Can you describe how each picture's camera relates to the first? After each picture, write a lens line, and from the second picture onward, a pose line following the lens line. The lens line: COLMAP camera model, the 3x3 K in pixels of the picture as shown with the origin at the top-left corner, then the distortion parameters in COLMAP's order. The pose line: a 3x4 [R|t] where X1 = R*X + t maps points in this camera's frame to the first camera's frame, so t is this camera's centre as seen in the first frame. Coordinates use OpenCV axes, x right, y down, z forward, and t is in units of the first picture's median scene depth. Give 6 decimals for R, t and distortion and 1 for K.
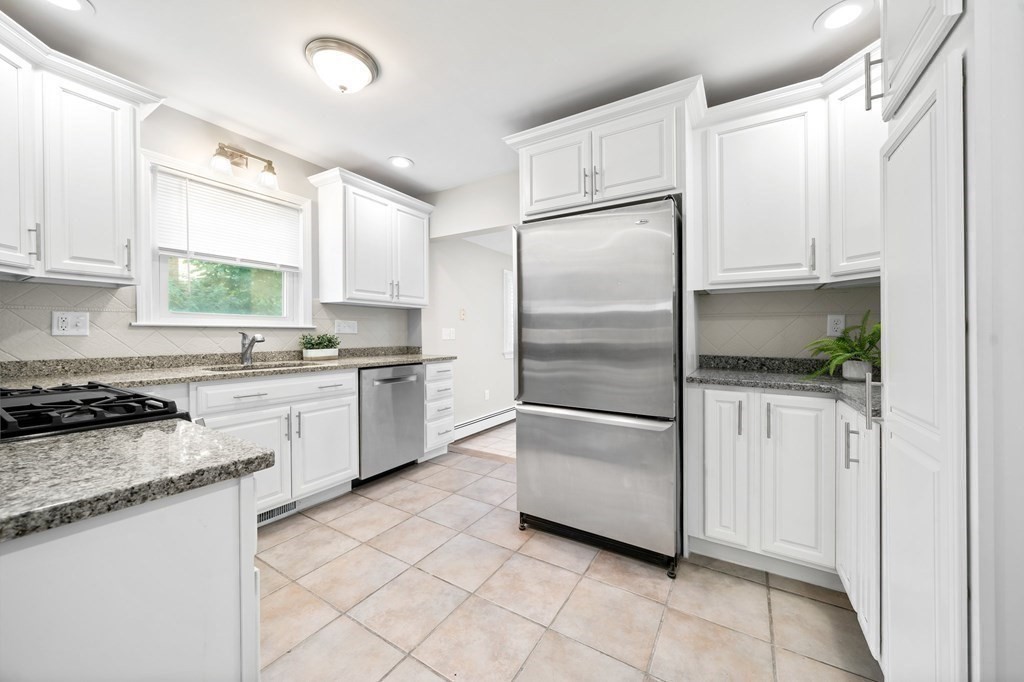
lens RADIAL K [[385.5, 0, 495.7], [0, 385.5, 331.8], [0, 0, 1]] dist [0.000038, 0.000033]
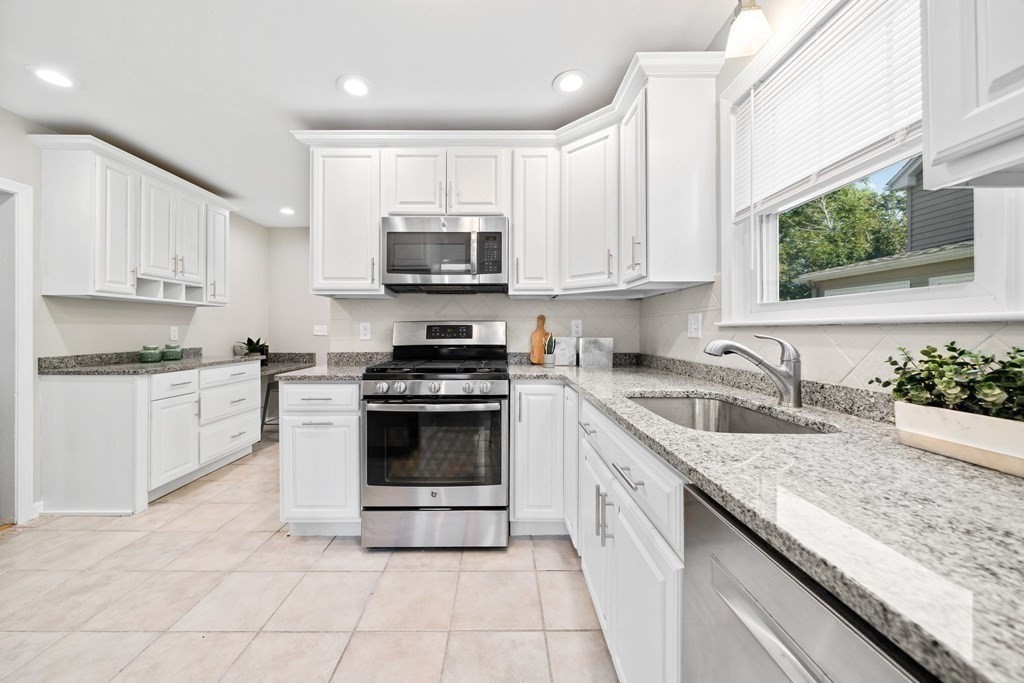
lens RADIAL K [[385.5, 0, 495.7], [0, 385.5, 332.3], [0, 0, 1]] dist [0.000038, 0.000033]
pose [[-0.844515, 0.000636, -0.535532, -0.103355], [-0.001411, 0.999993, 0.003413, -0.003830], [0.535530, 0.003638, -0.844508, 1.133057]]
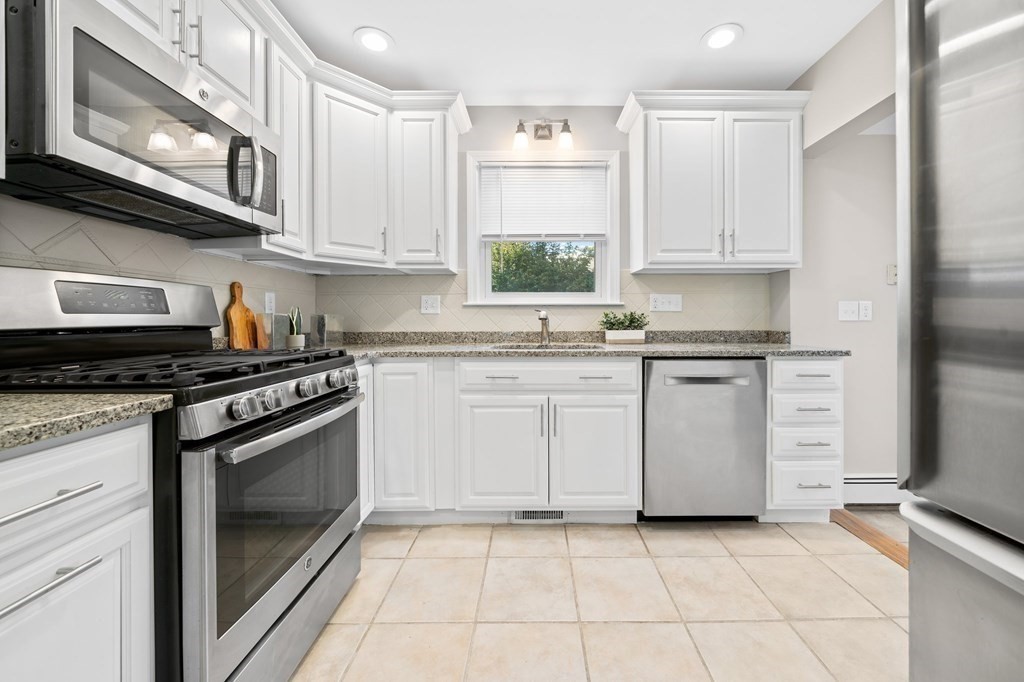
lens RADIAL K [[377.9, 0, 545.3], [0, 377.9, 323.2], [0, 0, 1]] dist [-0.000344, 0.000013]
pose [[0.558440, 0.003789, -0.829536, 0.118751], [0.004403, 0.999962, 0.007532, 0.024934], [0.829533, -0.007859, 0.558402, 0.448832]]
